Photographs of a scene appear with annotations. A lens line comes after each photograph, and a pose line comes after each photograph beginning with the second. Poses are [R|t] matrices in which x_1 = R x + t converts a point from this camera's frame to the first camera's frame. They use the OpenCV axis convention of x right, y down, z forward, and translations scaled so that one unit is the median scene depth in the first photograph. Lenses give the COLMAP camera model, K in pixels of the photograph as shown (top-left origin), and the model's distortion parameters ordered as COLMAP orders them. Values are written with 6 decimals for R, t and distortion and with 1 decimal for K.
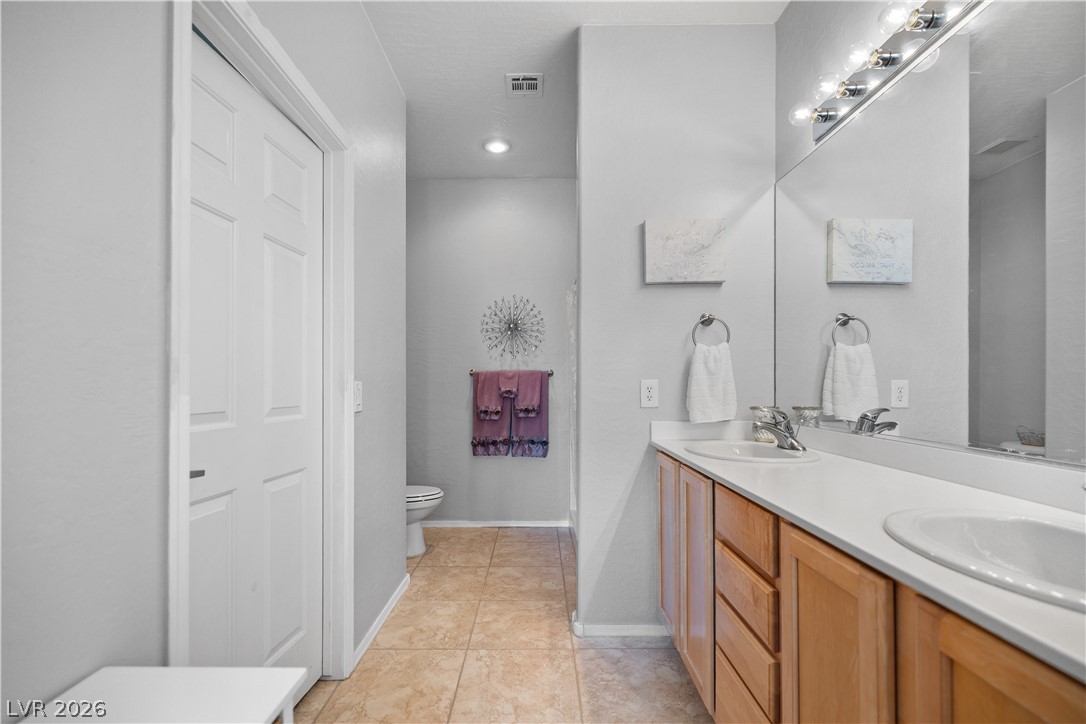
lens RADIAL K [[469.0, 0, 539.4], [0, 469.0, 380.7], [0, 0, 1]] dist [-0.000723, -0.000443]
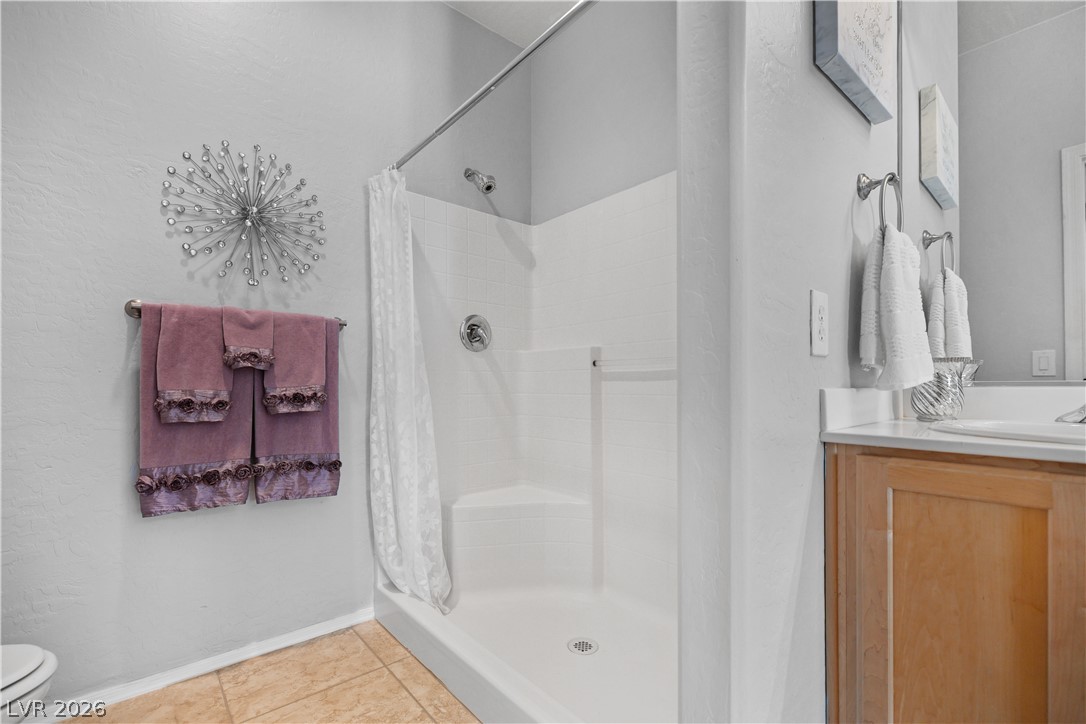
lens RADIAL K [[476.0, 0, 541.2], [0, 476.0, 384.2], [0, 0, 1]] dist [-0.000442, 0.000073]
pose [[0.768343, -0.000256, 0.640039, -0.142210], [-0.000859, 0.999999, 0.001432, 0.048692], [-0.640038, -0.001650, 0.768341, 0.490358]]
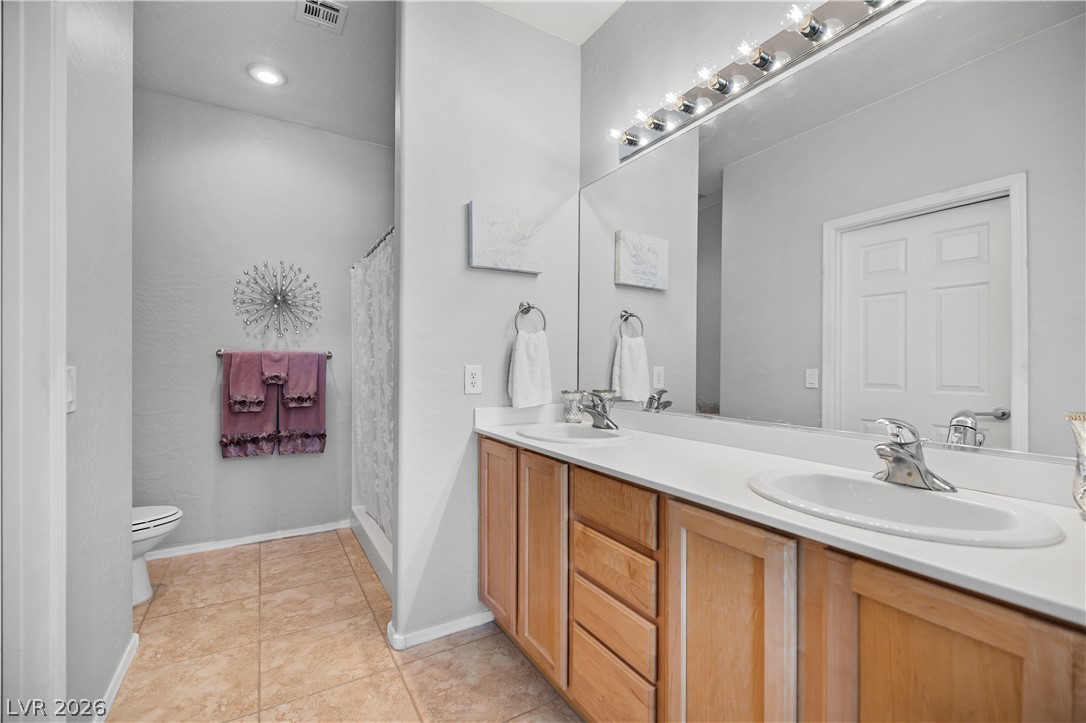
lens RADIAL K [[460.1, 0, 539.1], [0, 460.1, 366.7], [0, 0, 1]] dist [-0.001115, -0.000553]
pose [[0.858970, 0.004407, 0.512007, -0.082014], [-0.008319, 0.999951, 0.005350, -0.003379], [-0.511959, -0.008855, 0.858964, 0.063387]]
